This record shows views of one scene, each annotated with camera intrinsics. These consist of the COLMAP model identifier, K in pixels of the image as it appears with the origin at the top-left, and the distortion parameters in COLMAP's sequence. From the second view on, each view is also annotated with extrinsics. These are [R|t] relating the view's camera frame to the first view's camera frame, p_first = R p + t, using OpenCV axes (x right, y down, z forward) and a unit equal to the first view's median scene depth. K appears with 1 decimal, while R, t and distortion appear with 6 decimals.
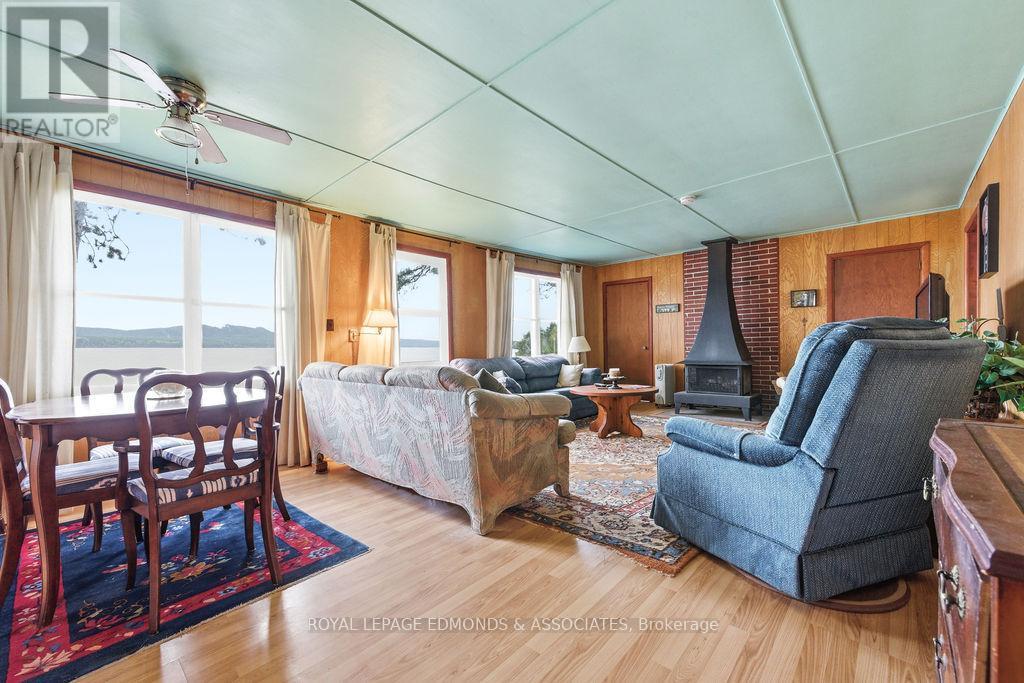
lens RADIAL K [[420.8, 0, 509.8], [0, 420.8, 342.0], [0, 0, 1]] dist [0.008206, -0.001372]
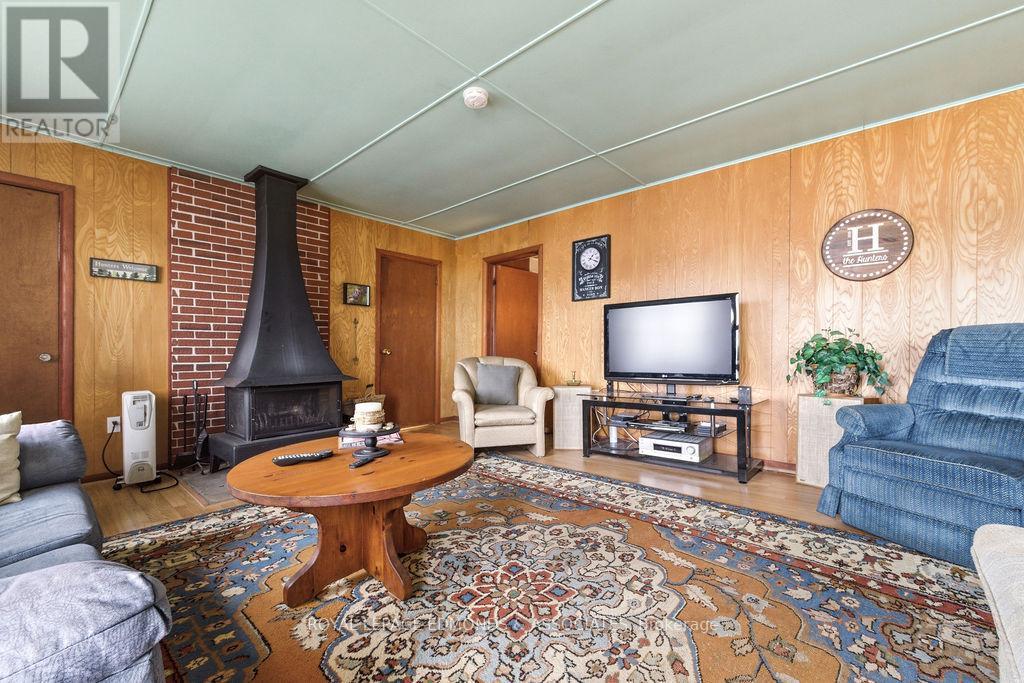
lens RADIAL K [[420.8, 0, 511.1], [0, 420.8, 349.6], [0, 0, 1]] dist [0.008206, -0.001372]
pose [[-0.032326, 0.016363, 0.999343, -0.121097], [-0.003497, 0.999858, -0.016485, 0.015223], [-0.999471, -0.004027, -0.032264, 0.721446]]
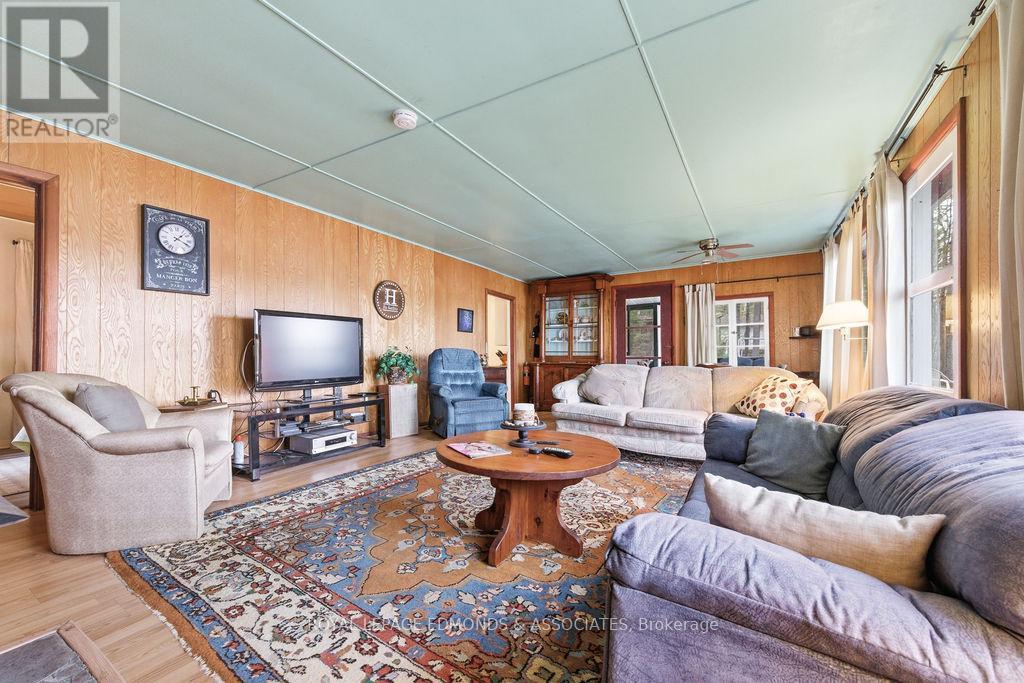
lens RADIAL K [[402.0, 0, 518.0], [0, 402.0, 358.0], [0, 0, 1]] dist [0.007192, 0.000018]
pose [[-0.976958, 0.013639, -0.212997, 0.289292], [0.013731, 0.999905, 0.001050, 0.007130], [0.212991, -0.001899, -0.977052, 1.188781]]
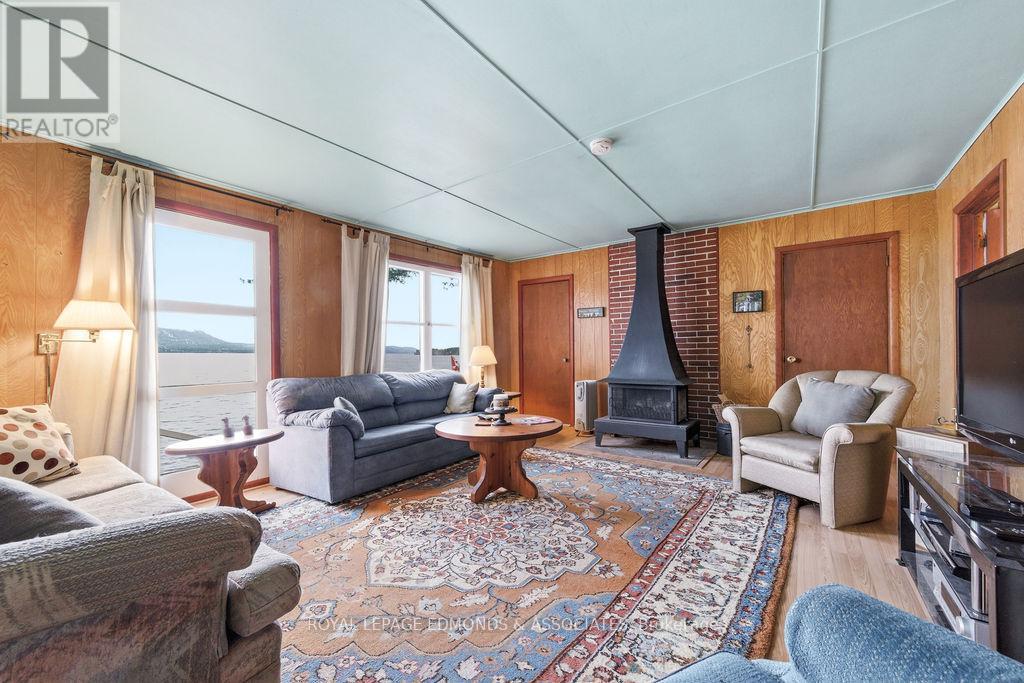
lens RADIAL K [[402.0, 0, 509.6], [0, 402.0, 340.8], [0, 0, 1]] dist [0.007192, 0.000018]
pose [[0.993428, 0.008579, 0.114138, 0.153314], [-0.006401, 0.999791, -0.019430, -0.009998], [-0.114281, 0.018572, 0.993275, 0.283945]]
